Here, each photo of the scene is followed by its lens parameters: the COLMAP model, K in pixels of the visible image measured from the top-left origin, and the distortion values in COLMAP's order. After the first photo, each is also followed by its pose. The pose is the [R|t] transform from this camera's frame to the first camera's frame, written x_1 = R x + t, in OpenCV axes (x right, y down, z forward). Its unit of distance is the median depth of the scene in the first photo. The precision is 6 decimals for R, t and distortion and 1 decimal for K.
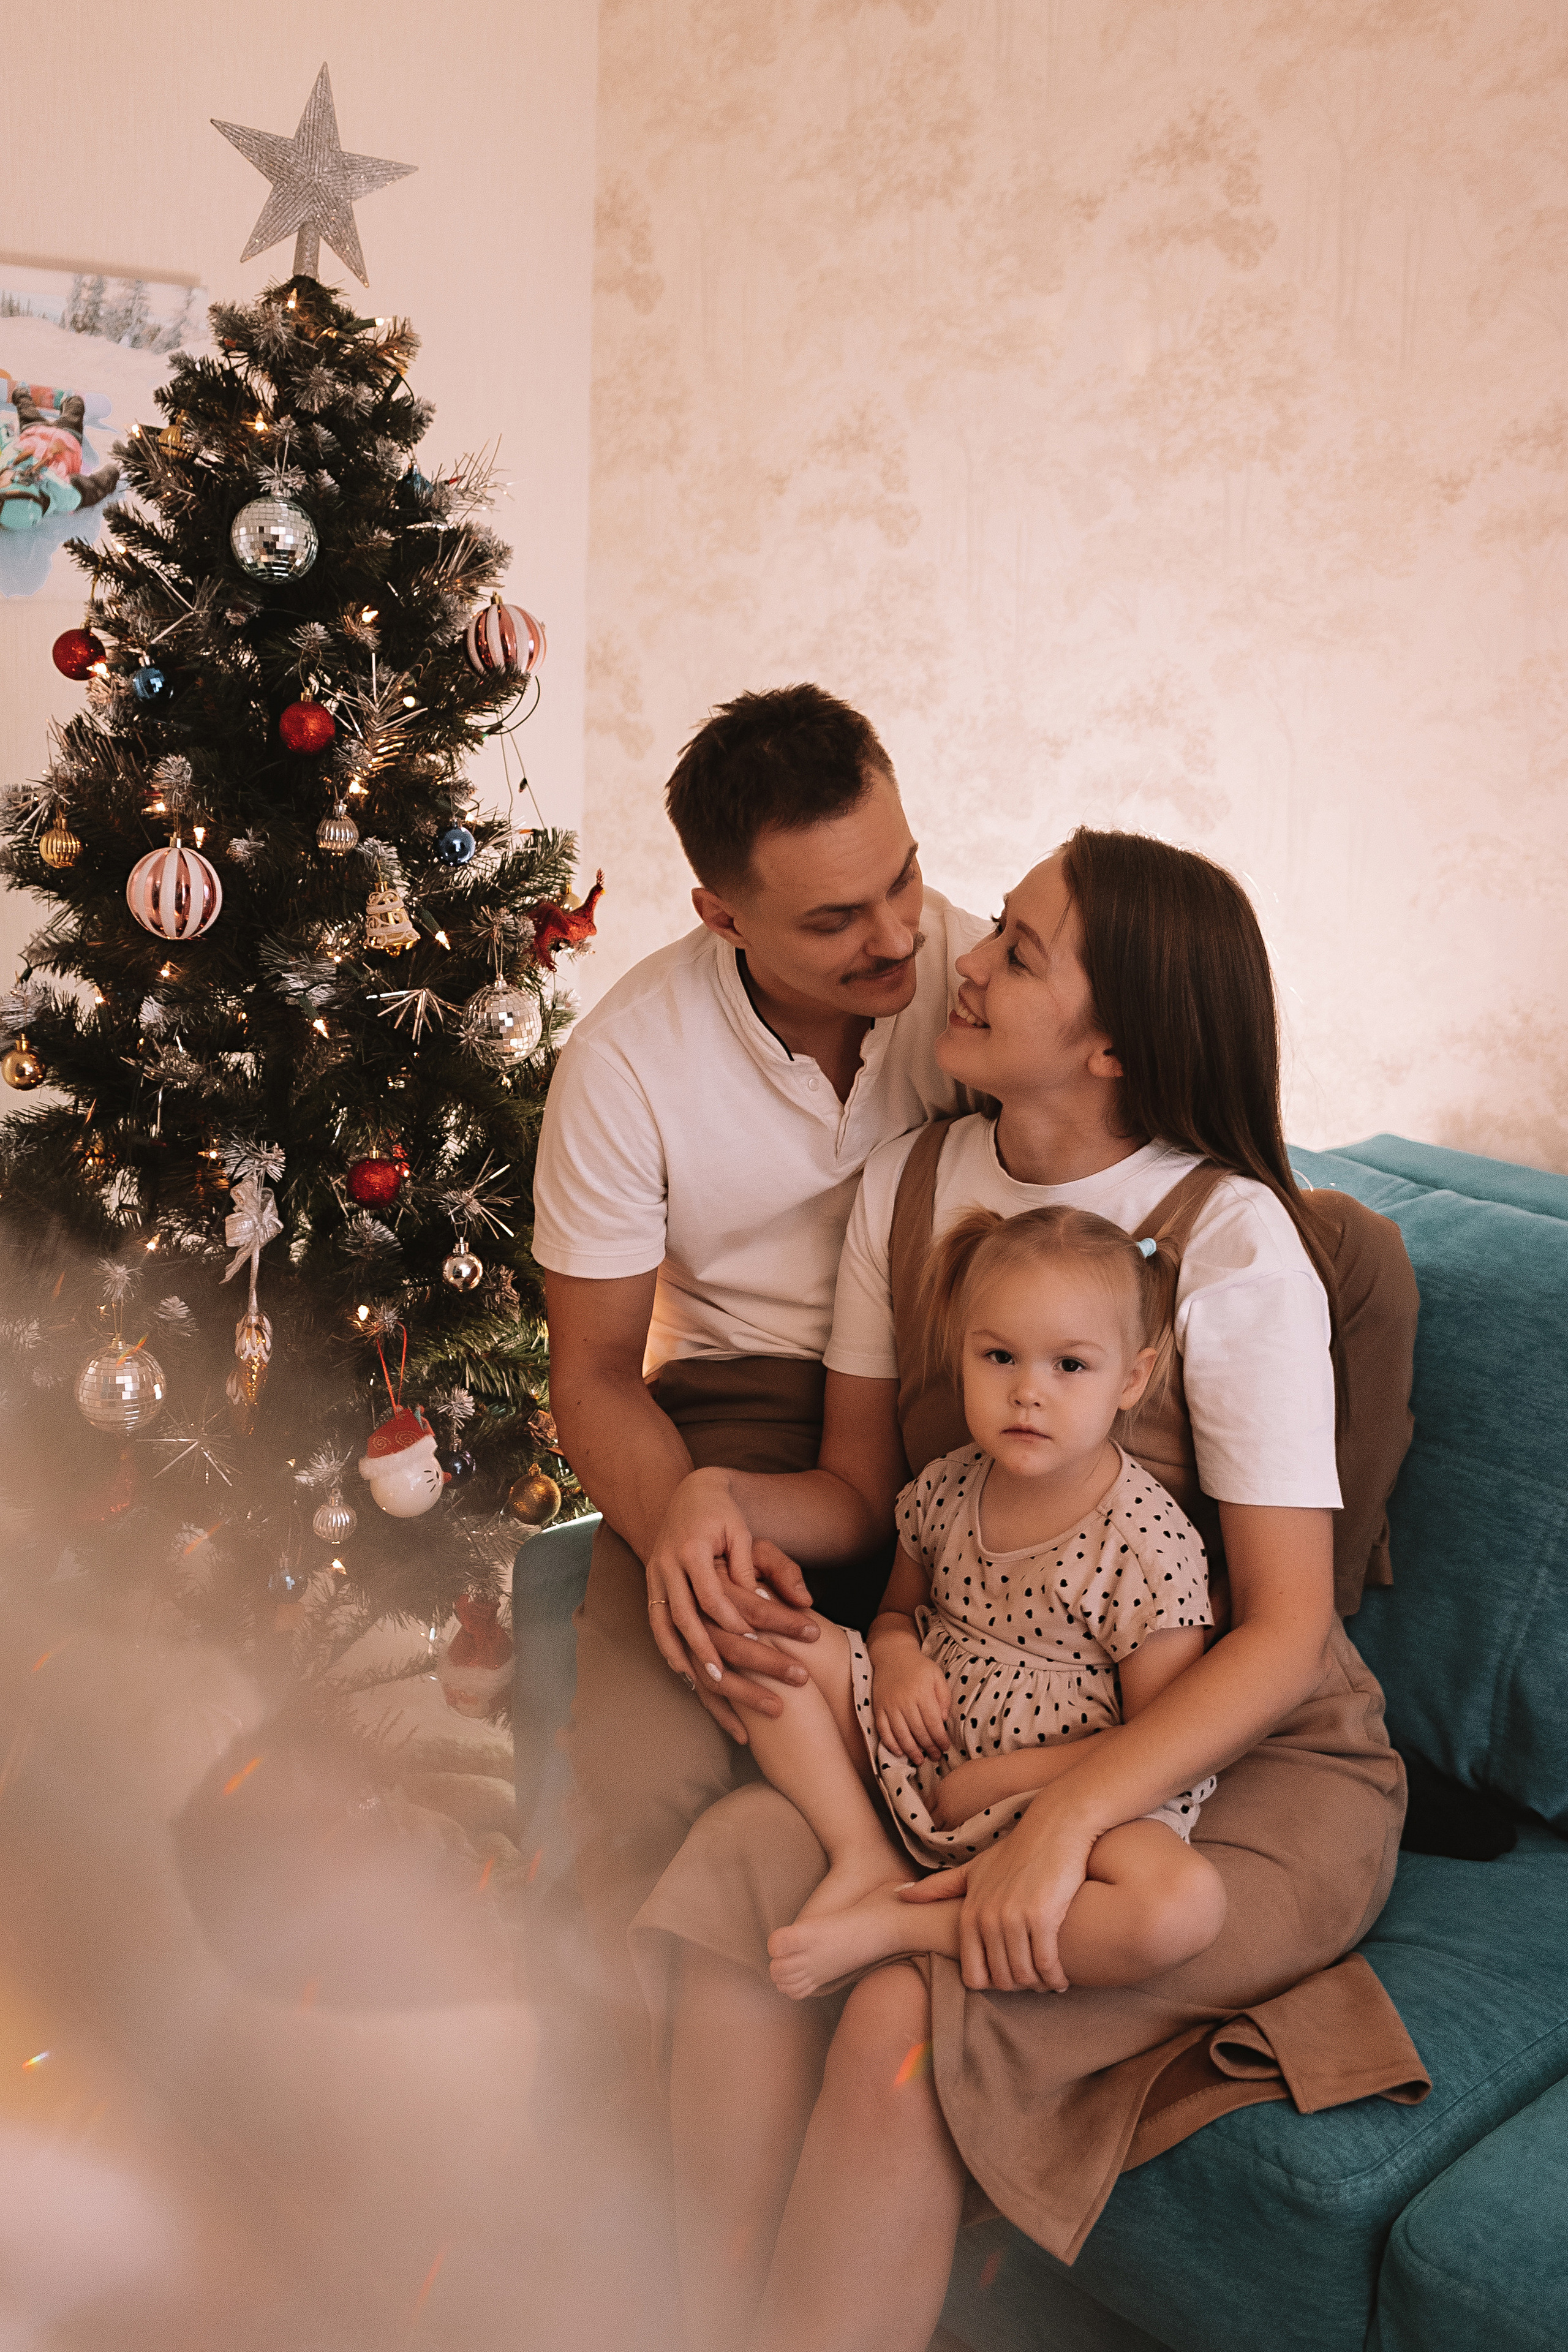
lens RADIAL K [[2306.5, 0, 837.4], [0, 2306.5, 1123.2], [0, 0, 1]] dist [0.009150, 0.000748]
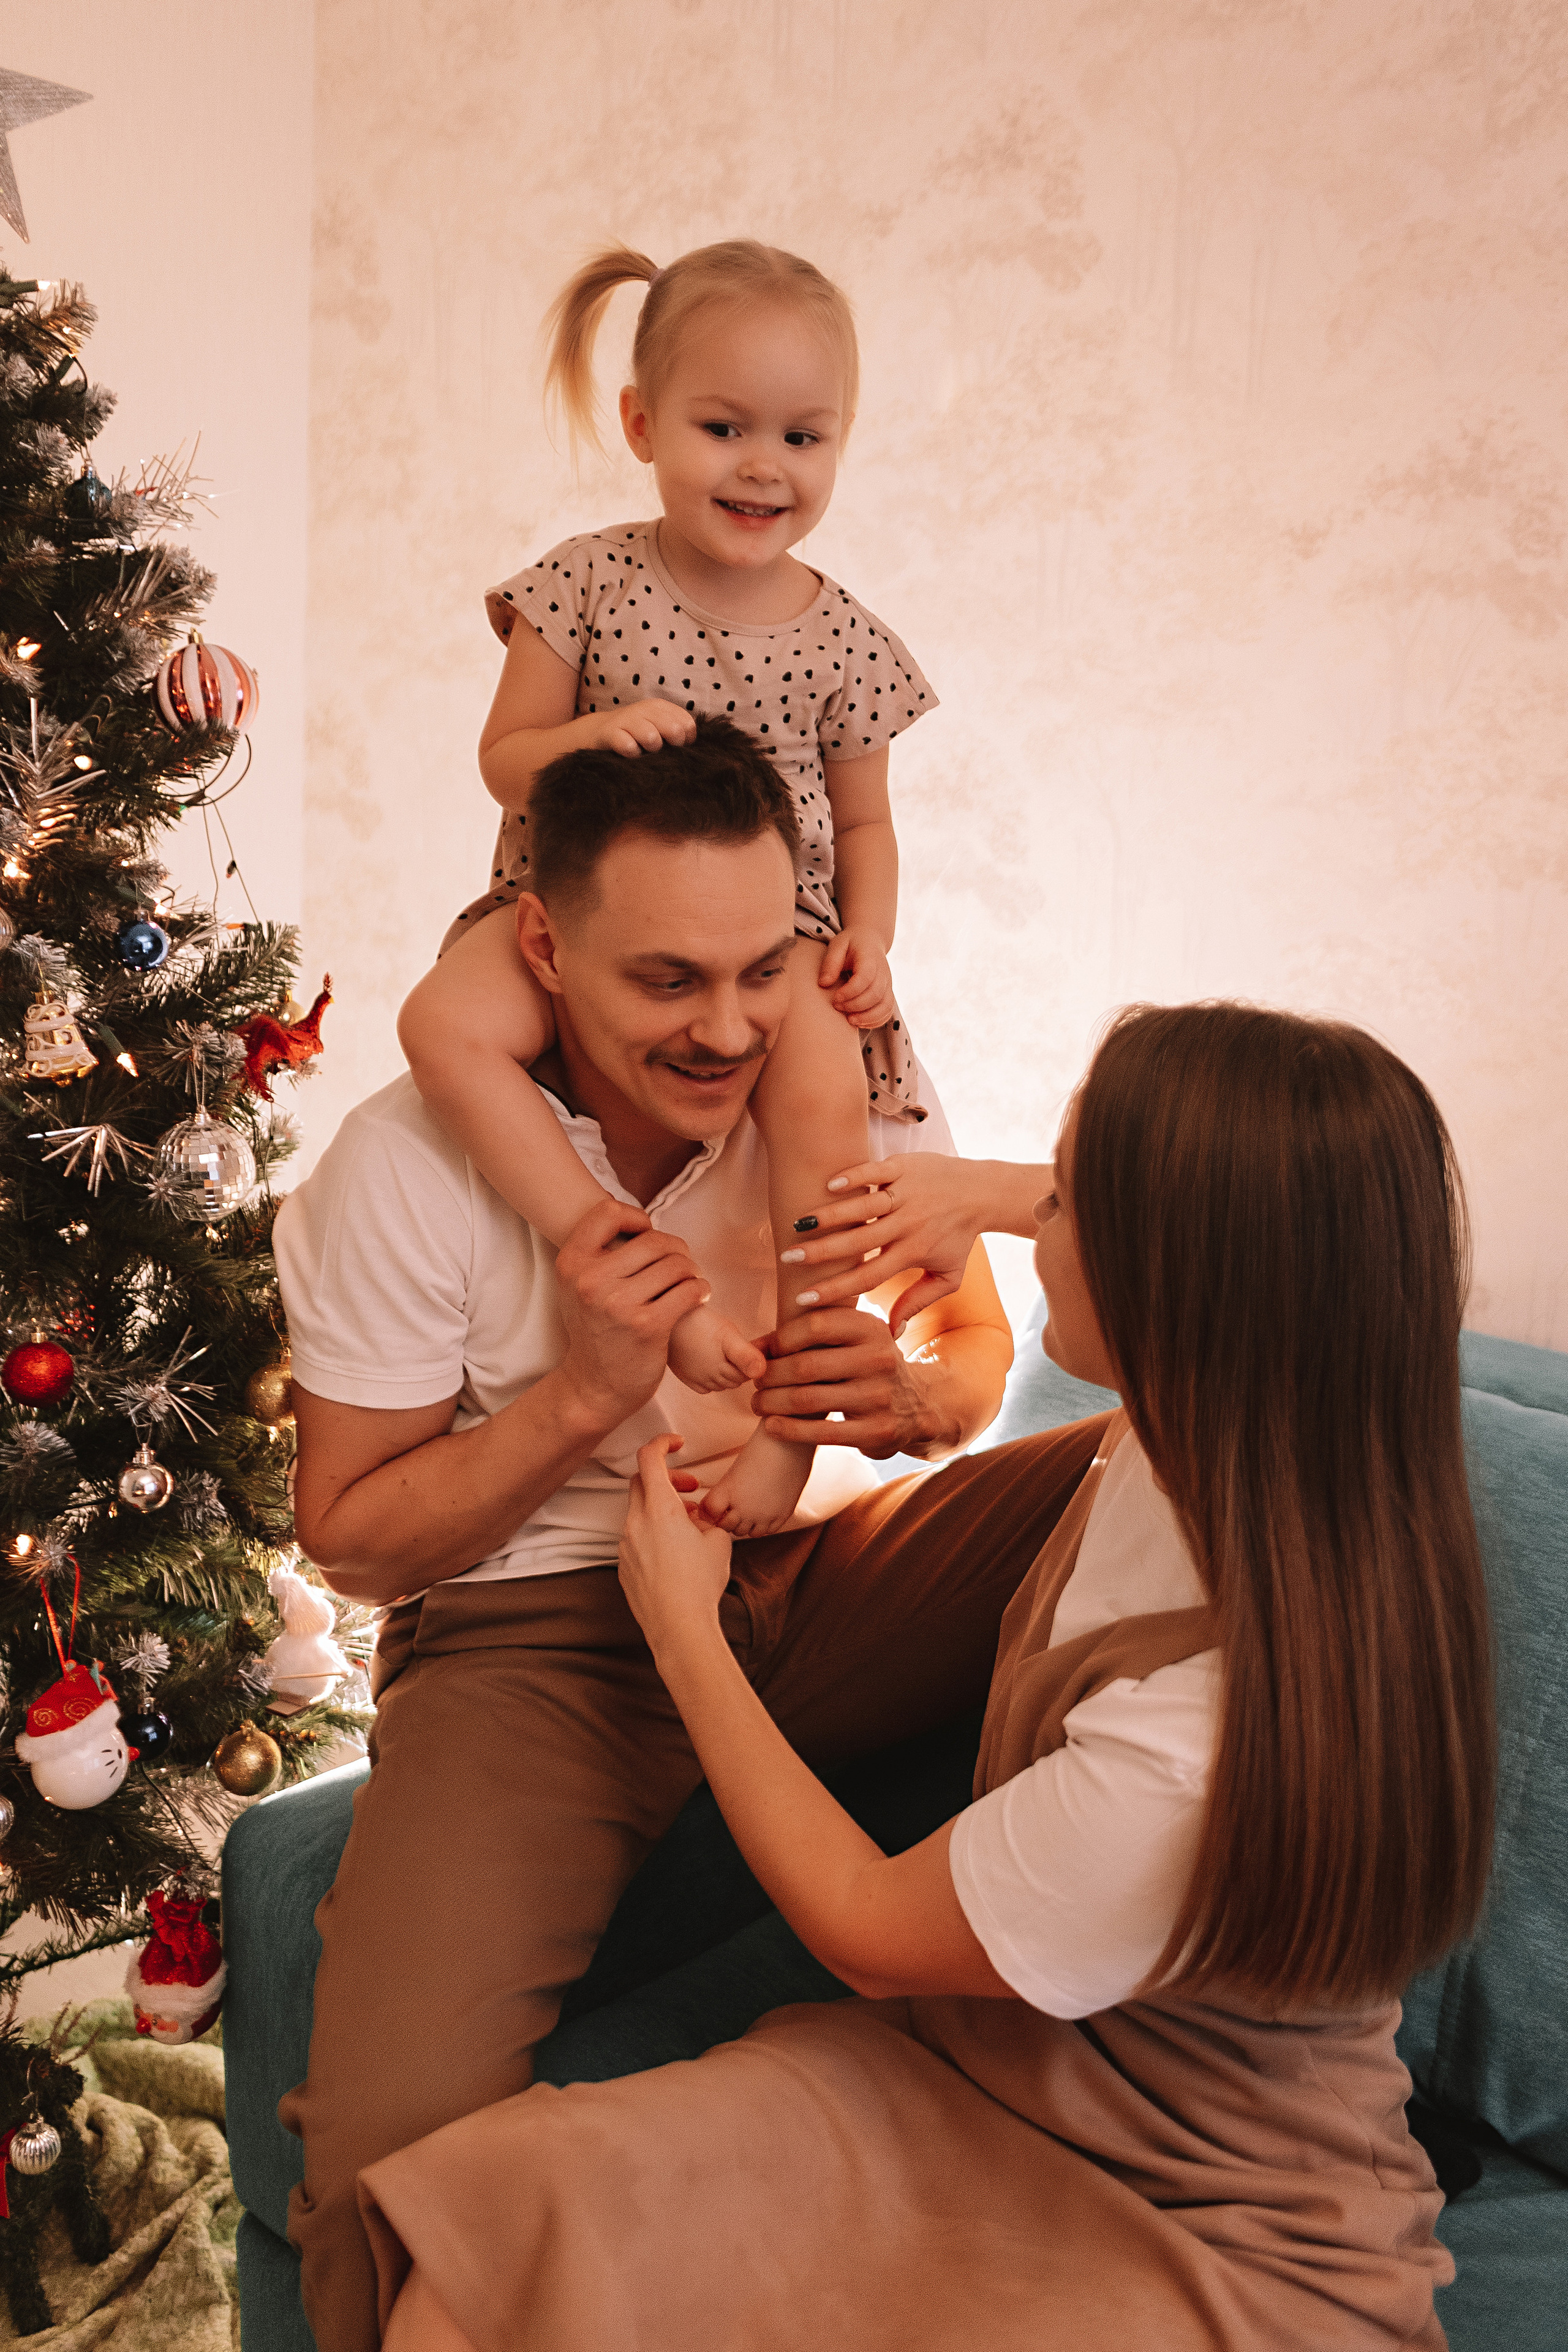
lens RADIAL K [[2208.4, 0, 778.8], [0, 2208.4, 1184.5], [0, 0, 1]] dist [0.006711, 0.005568]
pose [[0.994581, -0.005163, 0.103840, -0.026026], [0.005567, 0.999978, -0.003609, -0.031873], [-0.103819, 0.004167, 0.994588, 0.209325]]
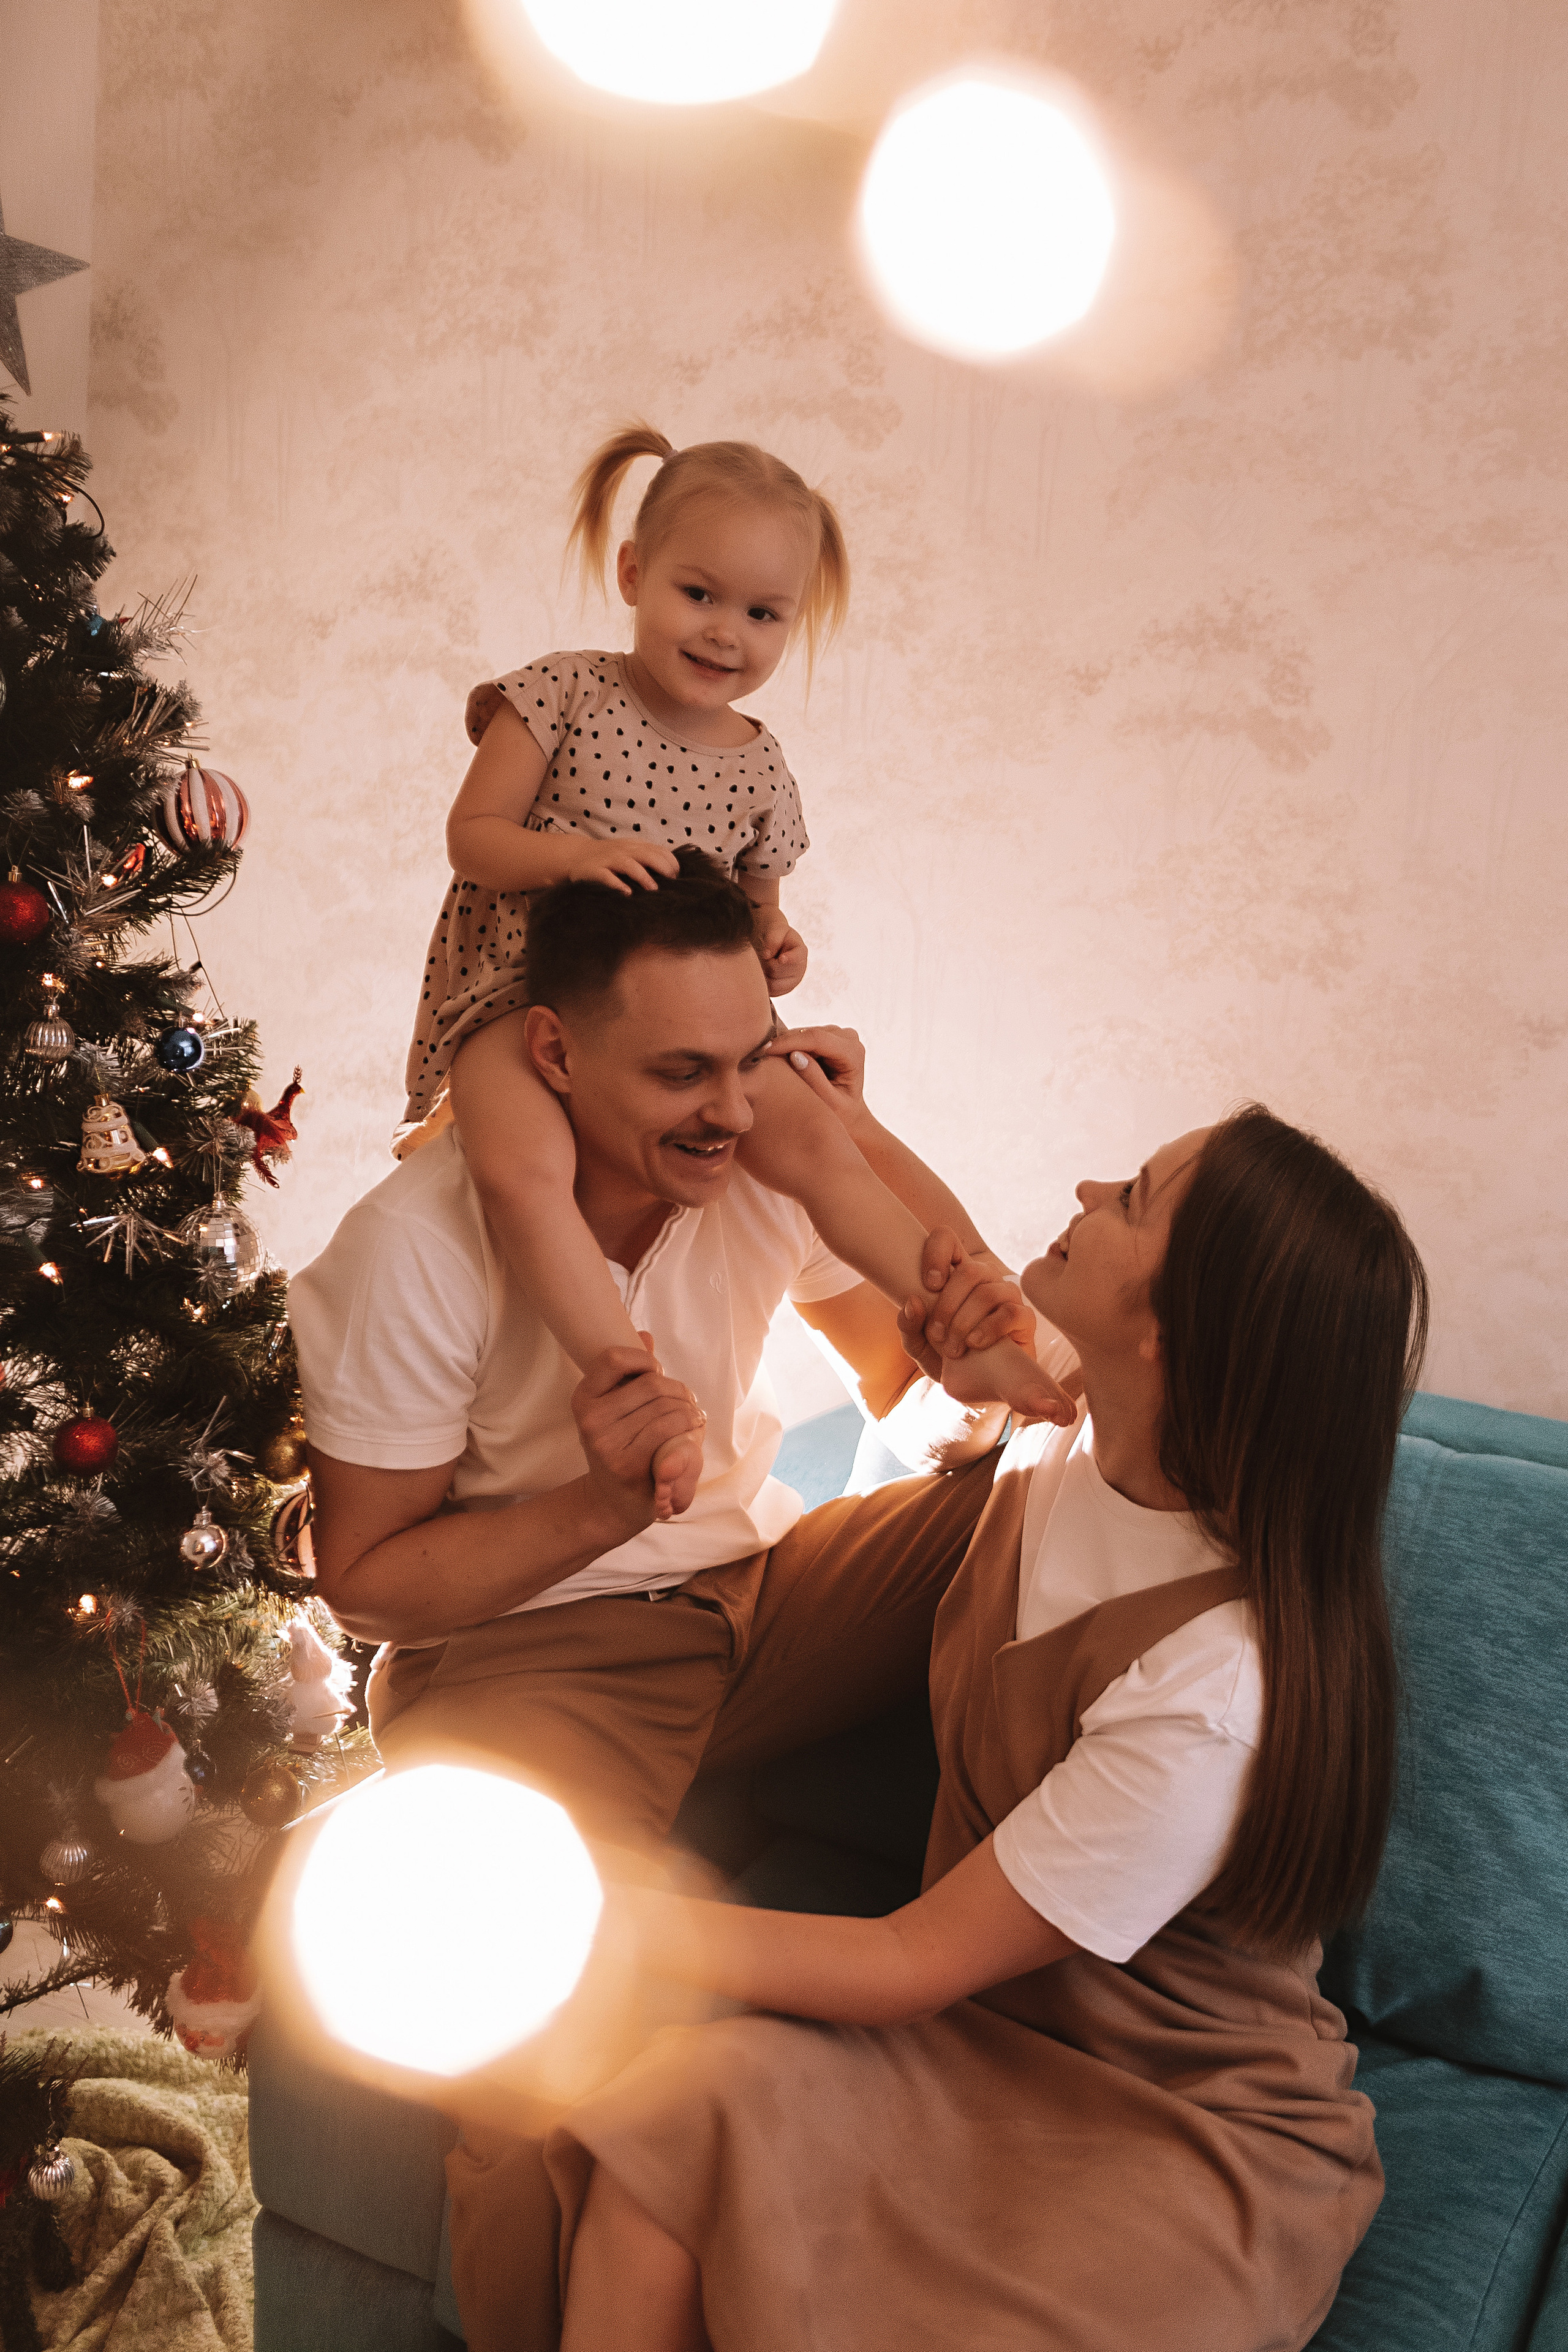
lens RADIAL K [[2180.2, 0, 784.0], [0, 2180.2, 1176.0], [0, 0, 1]] dist [0.010560, 0.003654]
pose [[0.951704, -0.020068, 0.306362, -0.186085], [0.026050, 0.999541, -0.015450, -0.050217], [-0.305911, 0.022685, 0.951790, 0.143849]]
